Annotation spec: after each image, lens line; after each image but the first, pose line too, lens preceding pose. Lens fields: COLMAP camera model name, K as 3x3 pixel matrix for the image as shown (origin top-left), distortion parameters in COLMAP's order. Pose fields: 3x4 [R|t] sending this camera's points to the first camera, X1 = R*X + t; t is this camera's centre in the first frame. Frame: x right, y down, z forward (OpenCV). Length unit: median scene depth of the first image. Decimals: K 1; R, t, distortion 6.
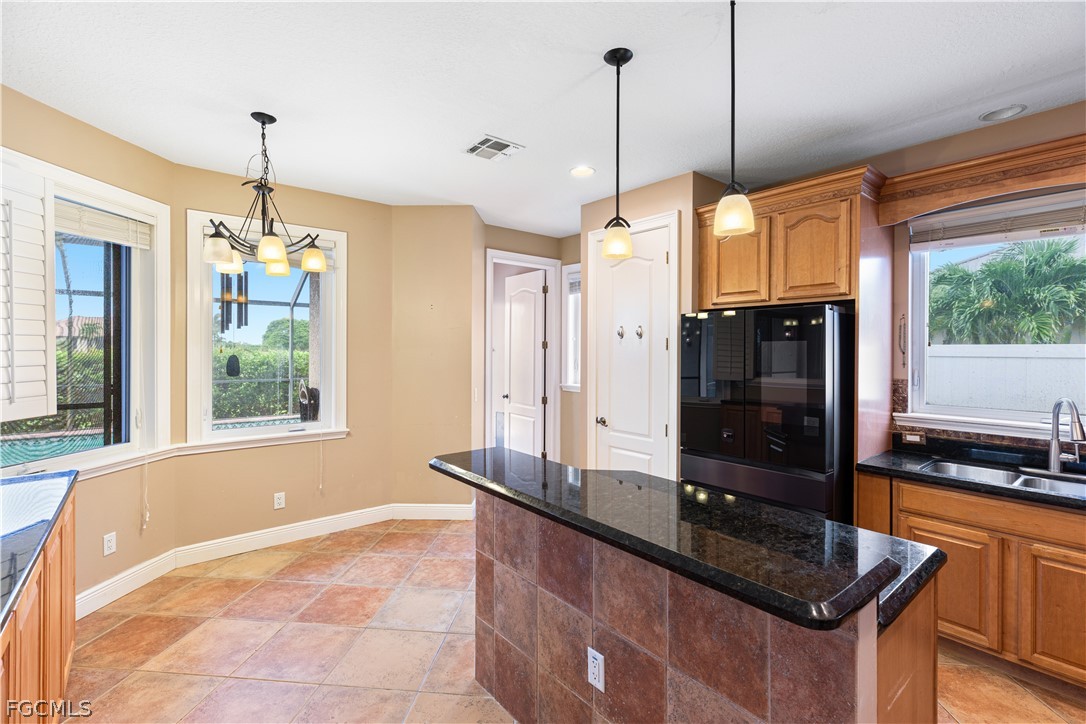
lens RADIAL K [[486.4, 0, 543.7], [0, 486.4, 356.1], [0, 0, 1]] dist [0.005299, -0.000425]
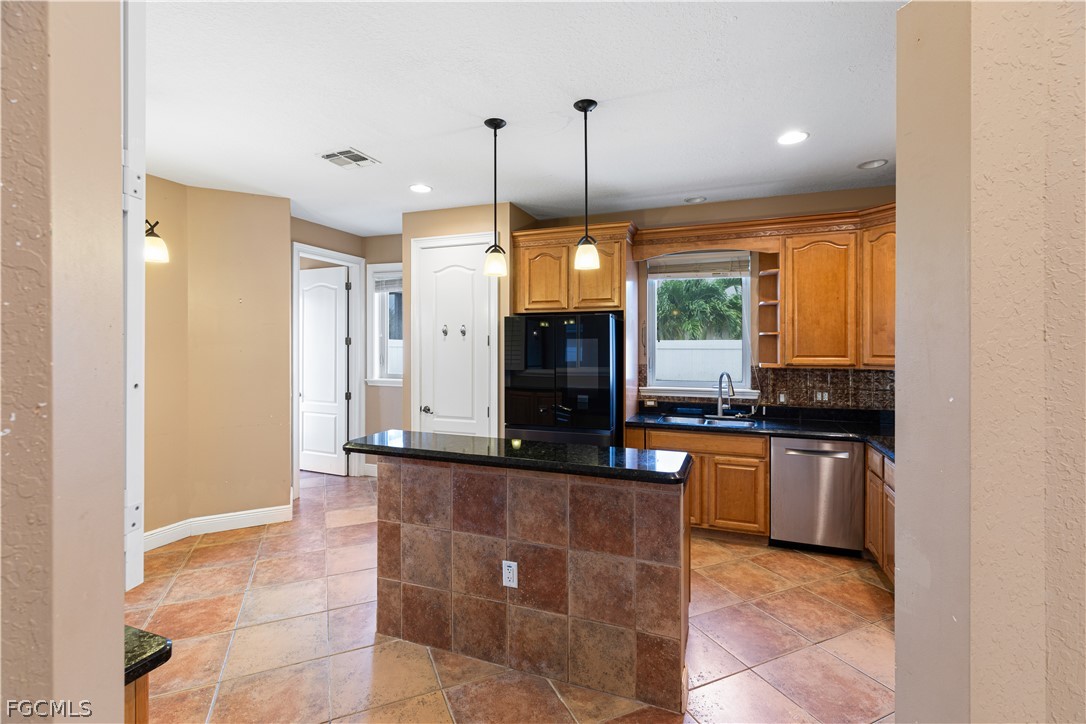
lens RADIAL K [[486.4, 0, 539.8], [0, 486.4, 354.1], [0, 0, 1]] dist [0.005299, -0.000425]
pose [[0.873166, -0.014447, 0.487209, -0.295862], [0.011411, 0.999893, 0.009199, -0.000984], [-0.487290, -0.002473, 0.873237, -0.157883]]
